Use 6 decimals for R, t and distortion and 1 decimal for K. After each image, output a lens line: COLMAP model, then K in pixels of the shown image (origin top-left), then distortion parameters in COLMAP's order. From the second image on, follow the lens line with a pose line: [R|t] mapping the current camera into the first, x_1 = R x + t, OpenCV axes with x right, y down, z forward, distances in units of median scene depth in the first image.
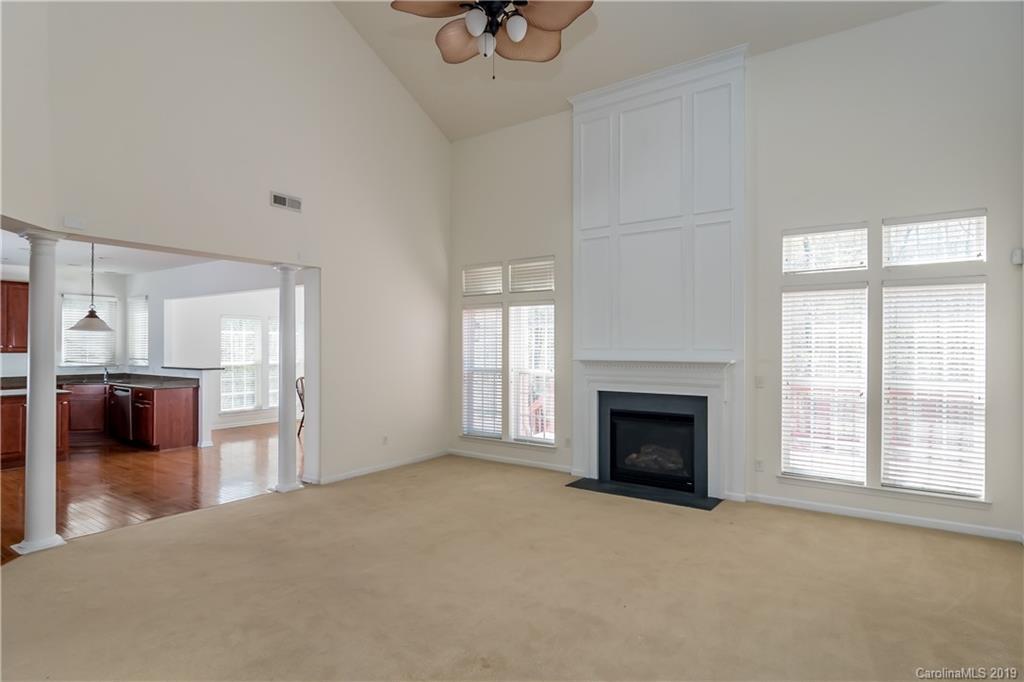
lens RADIAL K [[541.8, 0, 511.2], [0, 541.8, 344.9], [0, 0, 1]] dist [-0.002716, 0.001718]
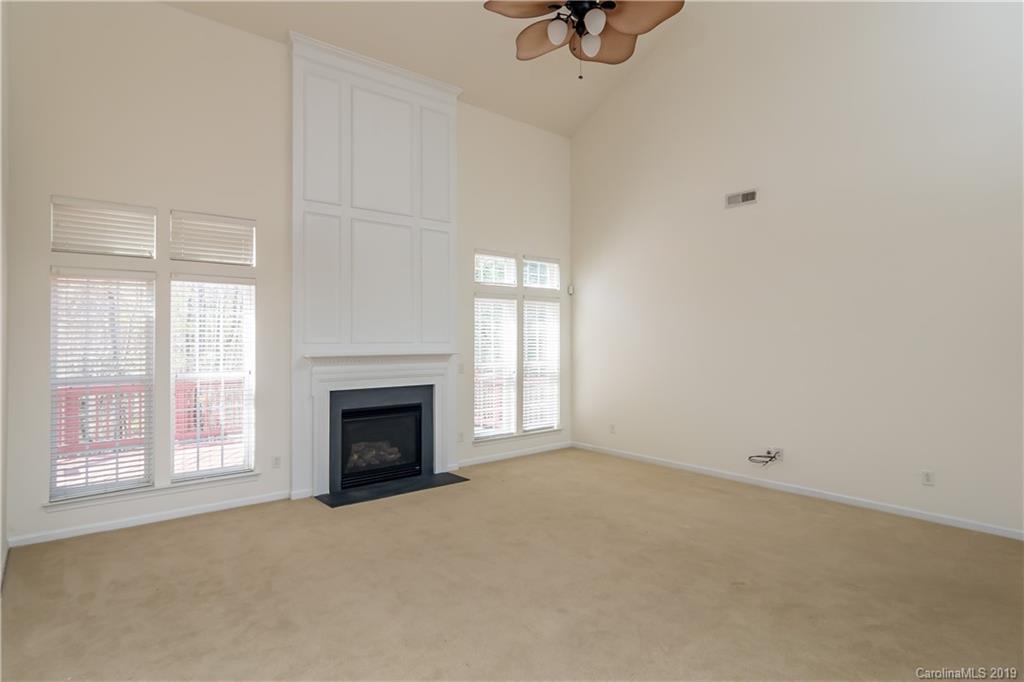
lens RADIAL K [[551.0, 0, 511.5], [0, 551.0, 327.8], [0, 0, 1]] dist [0.000265, 0.000254]
pose [[0.253732, 0.017814, 0.967110, -0.697984], [-0.002334, 0.999839, -0.017804, -0.001706], [-0.967272, 0.002260, 0.253733, 0.556694]]
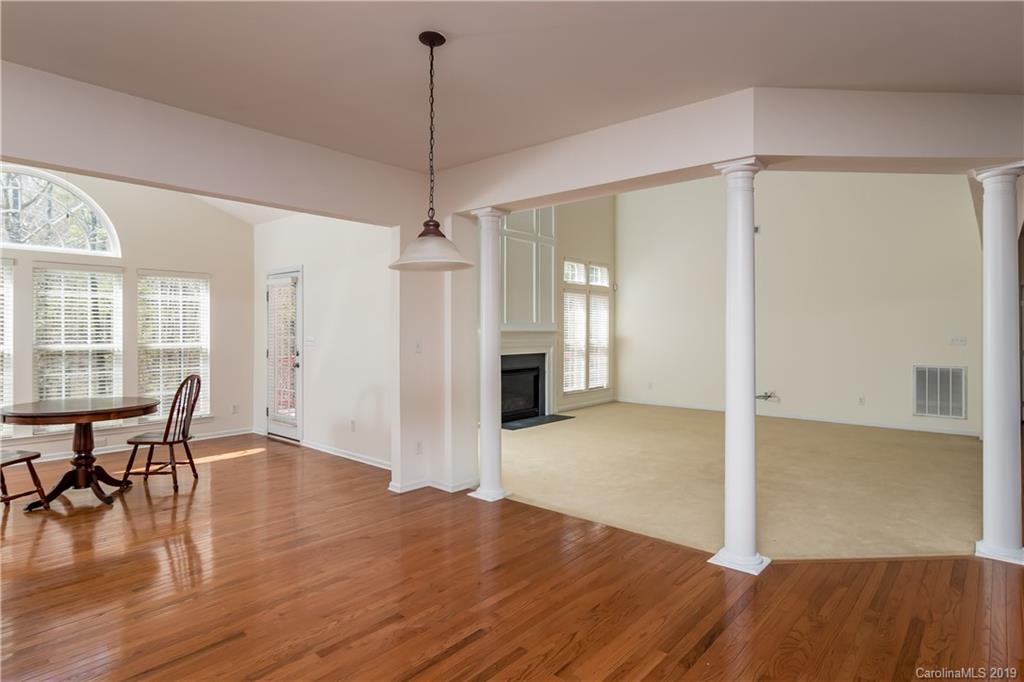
lens RADIAL K [[551.6, 0, 506.7], [0, 551.6, 345.0], [0, 0, 1]] dist [0.002515, 0.001376]
pose [[0.109603, -0.024579, 0.993672, -1.270096], [-0.007569, 0.999645, 0.025562, 0.031202], [-0.993947, -0.010323, 0.109378, 0.937530]]
